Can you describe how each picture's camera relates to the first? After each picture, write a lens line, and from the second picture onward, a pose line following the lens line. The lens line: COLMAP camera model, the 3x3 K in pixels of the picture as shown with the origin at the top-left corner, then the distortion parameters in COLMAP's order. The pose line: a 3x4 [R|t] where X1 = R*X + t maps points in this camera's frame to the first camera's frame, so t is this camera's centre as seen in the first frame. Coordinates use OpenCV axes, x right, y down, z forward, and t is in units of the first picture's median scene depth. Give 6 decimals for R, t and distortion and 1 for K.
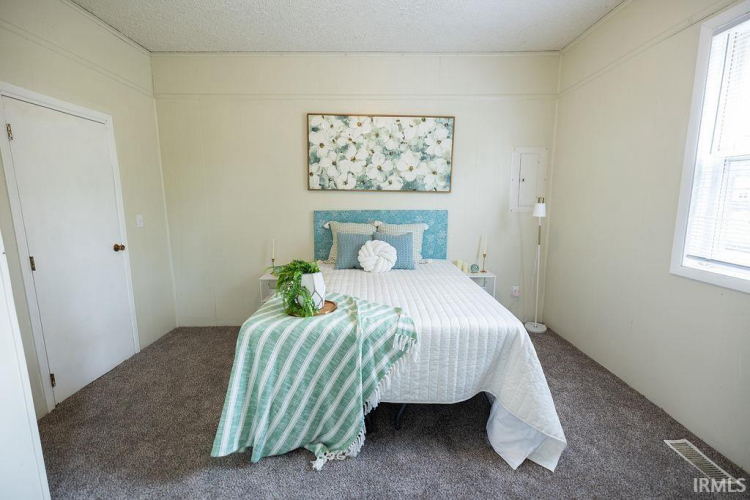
lens RADIAL K [[327.3, 0, 375.0], [0, 327.3, 250.0], [0, 0, 1]] dist [0.000564, 0.000141]
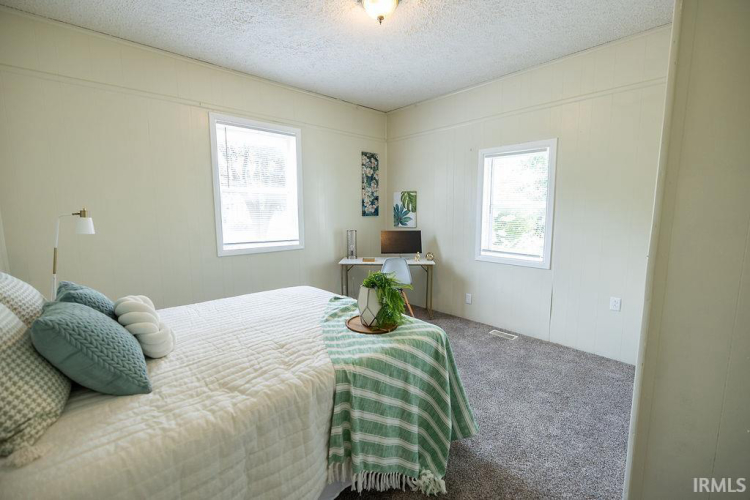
lens RADIAL K [[324.1, 0, 376.0], [0, 324.1, 248.3], [0, 0, 1]] dist [0.001617, 0.000212]
pose [[-0.671987, -0.077085, 0.736540, -0.520547], [0.124283, 0.968723, 0.214776, -0.138952], [-0.730059, 0.235866, -0.641389, 0.914621]]
